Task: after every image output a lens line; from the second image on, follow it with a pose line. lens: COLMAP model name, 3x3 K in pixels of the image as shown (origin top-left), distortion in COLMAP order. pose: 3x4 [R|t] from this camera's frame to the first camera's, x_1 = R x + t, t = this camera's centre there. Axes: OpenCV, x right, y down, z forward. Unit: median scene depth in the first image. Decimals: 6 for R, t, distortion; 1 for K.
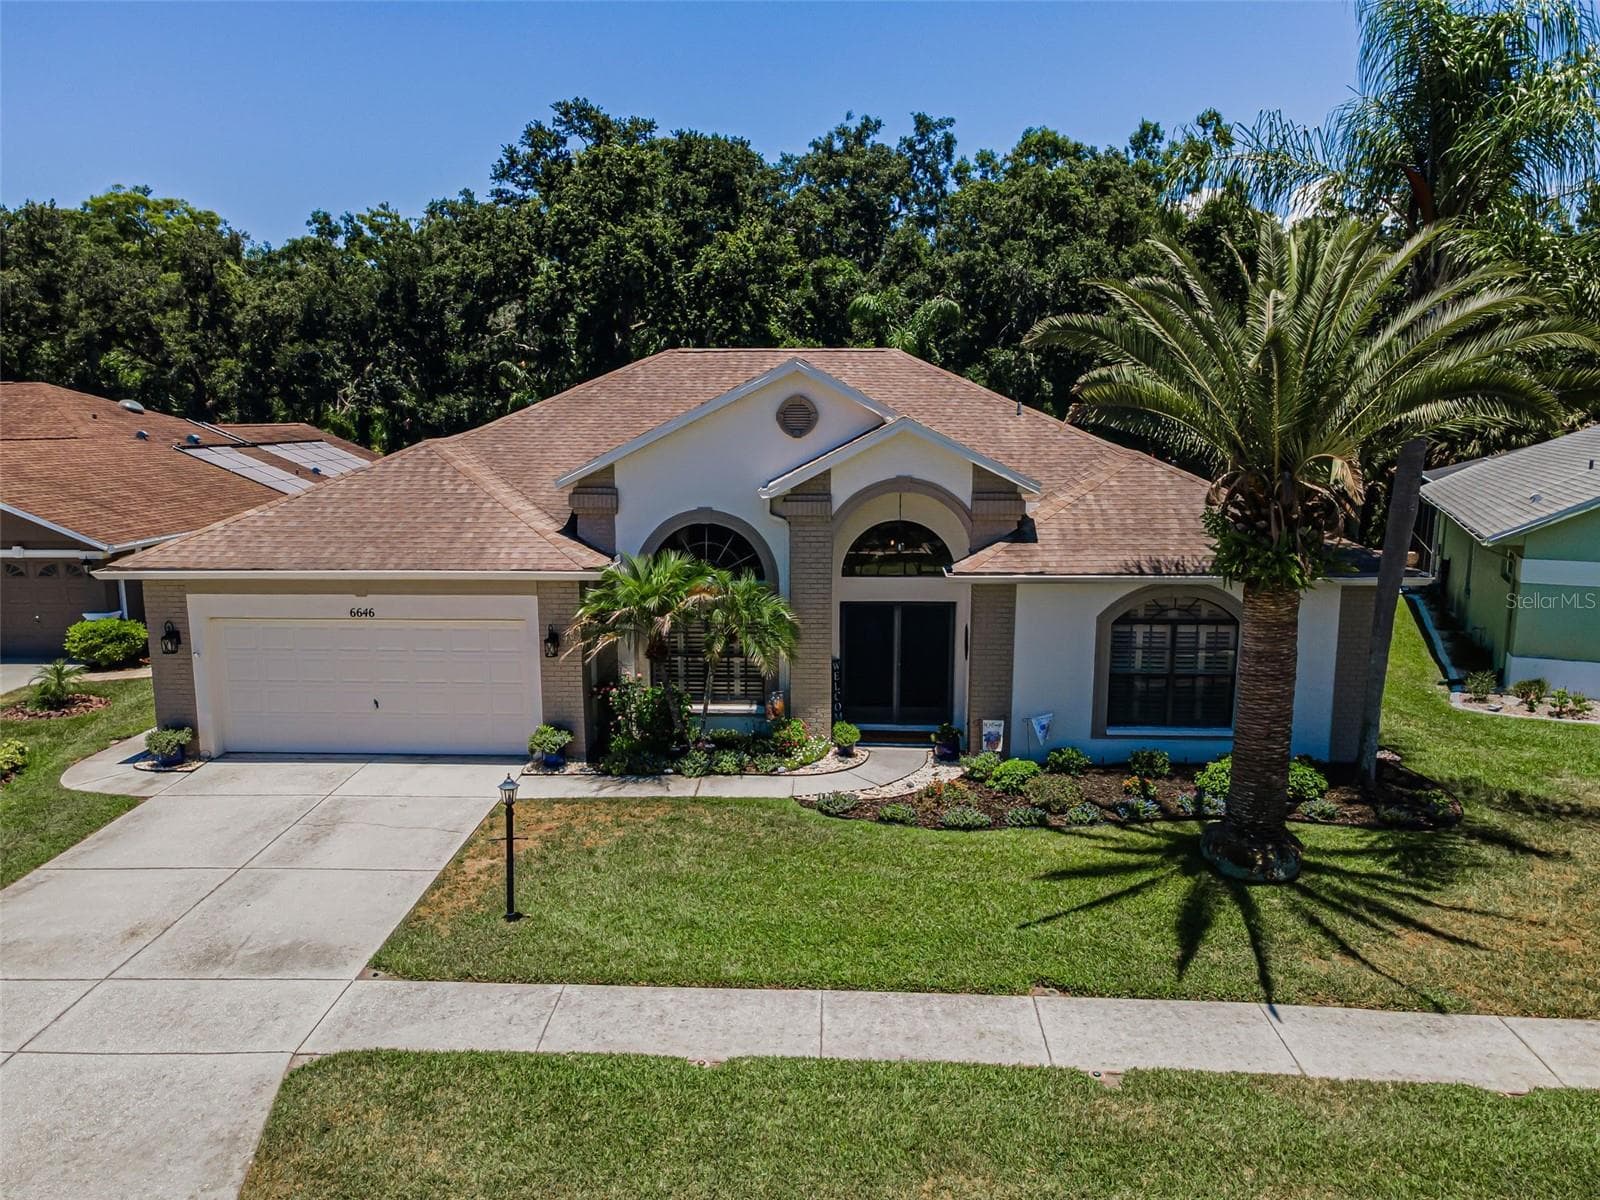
lens RADIAL K [[1161.0, 0, 802.1], [0, 1161.0, 621.6], [0, 0, 1]] dist [0.034133, 0.020831]
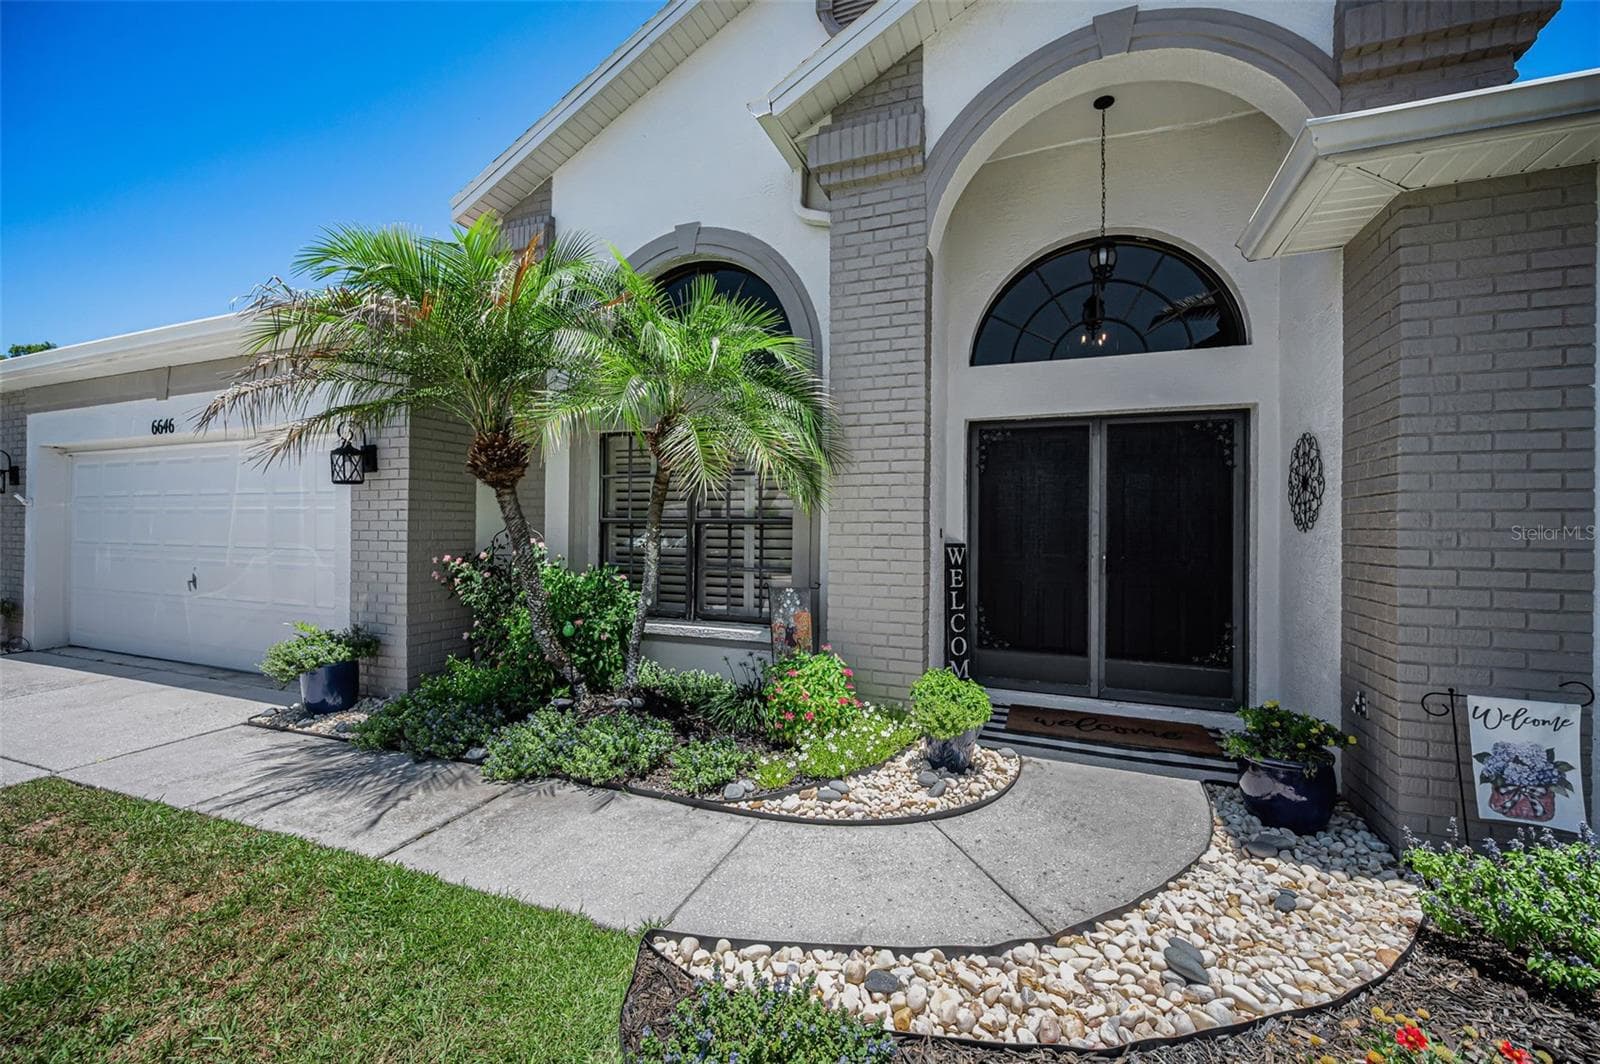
lens RADIAL K [[636.0, 0, 808.9], [0, 636.0, 525.6], [0, 0, 1]] dist [-0.001336, -0.000166]
pose [[0.947105, 0.007849, -0.320828, 0.061606], [-0.066381, 0.982873, -0.171915, 0.082103], [0.313983, 0.184119, 0.931405, 0.821153]]
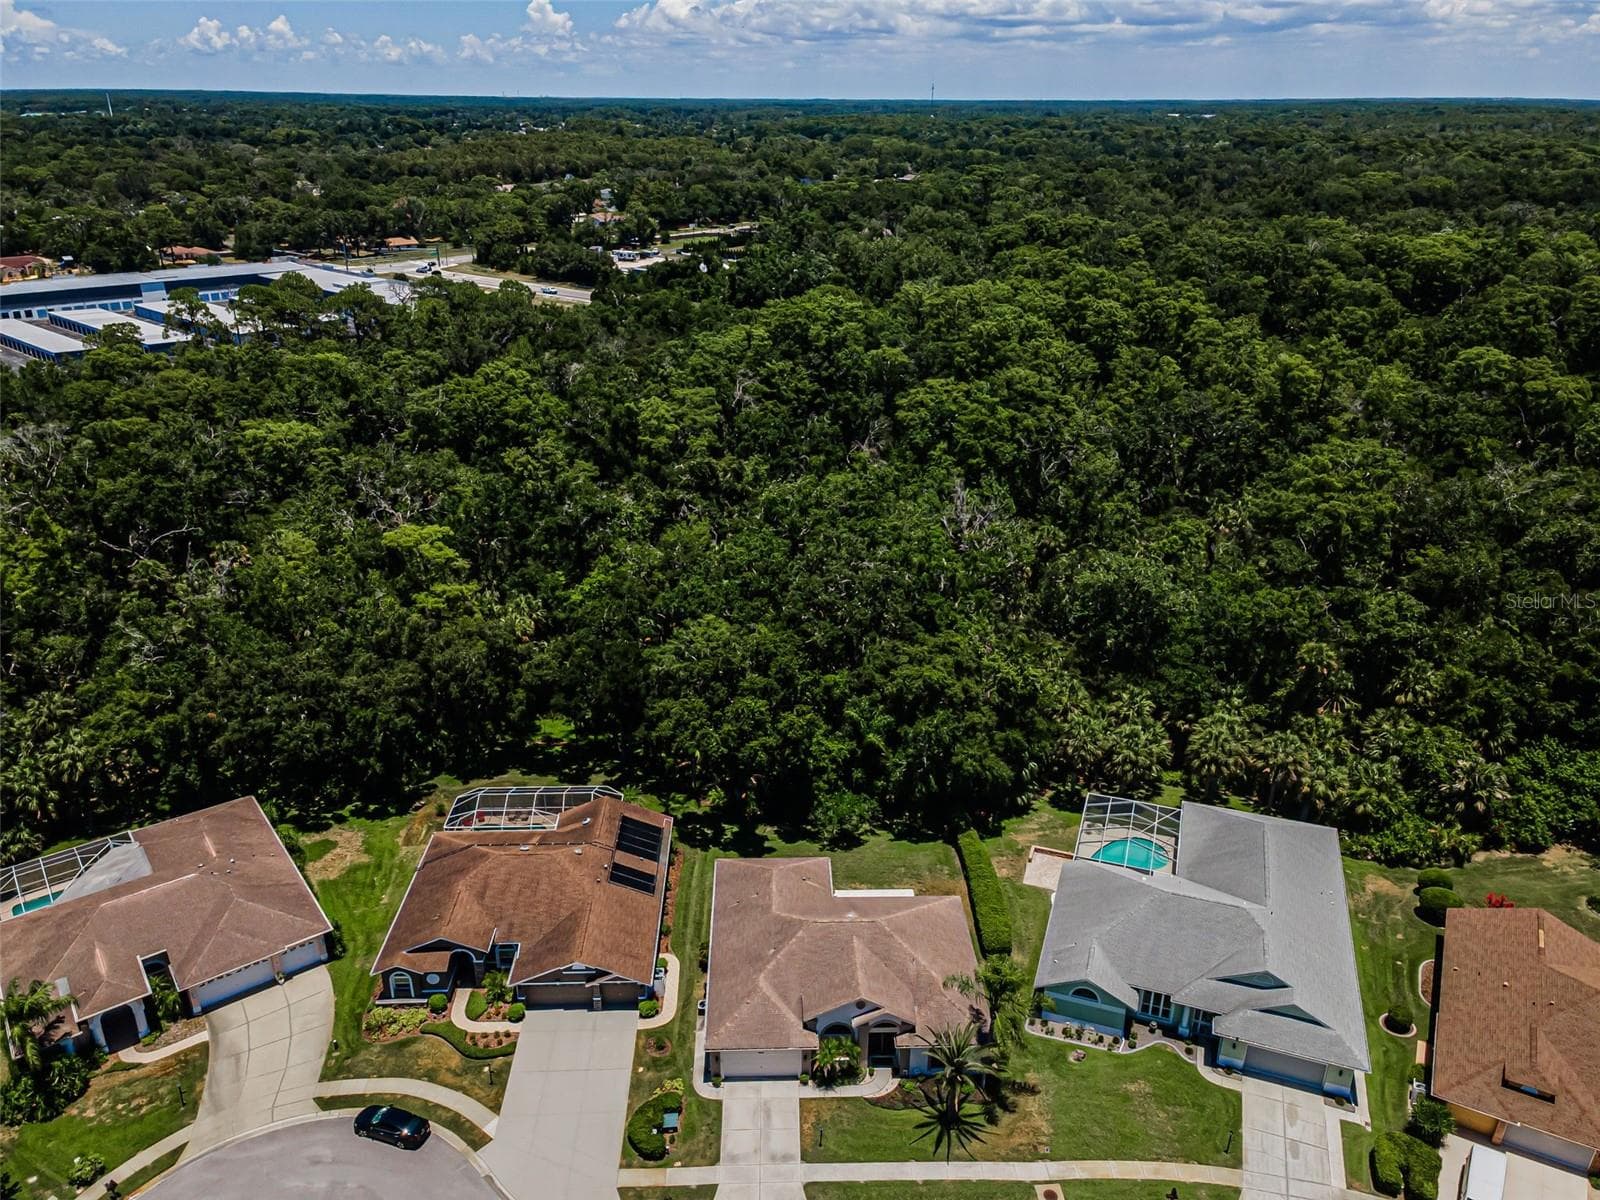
lens RADIAL K [[1154.6, 0, 797.0], [0, 1154.6, 624.3], [0, 0, 1]] dist [0.025790, 0.028901]
pose [[0.997686, -0.020489, 0.064834, -0.500823], [0.004175, 0.970176, 0.242365, -2.655698], [-0.067866, -0.241534, 0.968016, -2.859073]]
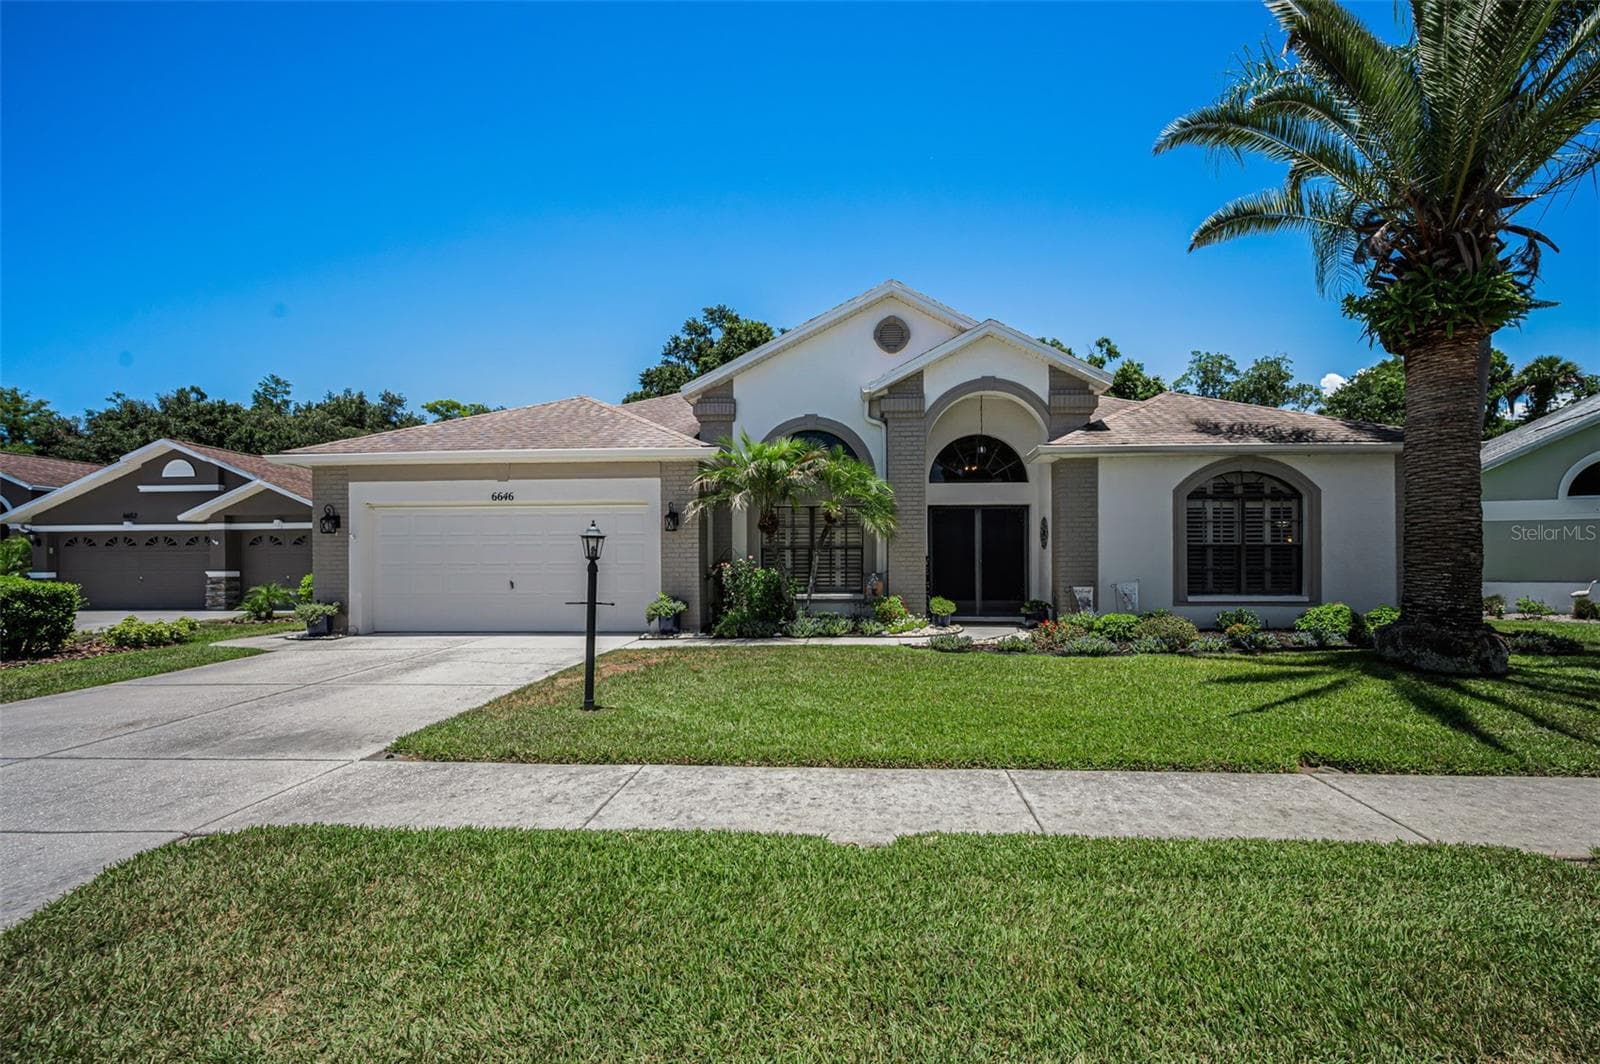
lens RADIAL K [[689.2, 0, 847.1], [0, 689.2, 565.4], [0, 0, 1]] dist [-0.000960, -0.000281]
pose [[0.999992, -0.003820, 0.000974, -0.052676], [0.003933, 0.983672, -0.179930, 0.179682], [-0.000271, 0.179932, 0.983679, 0.377896]]
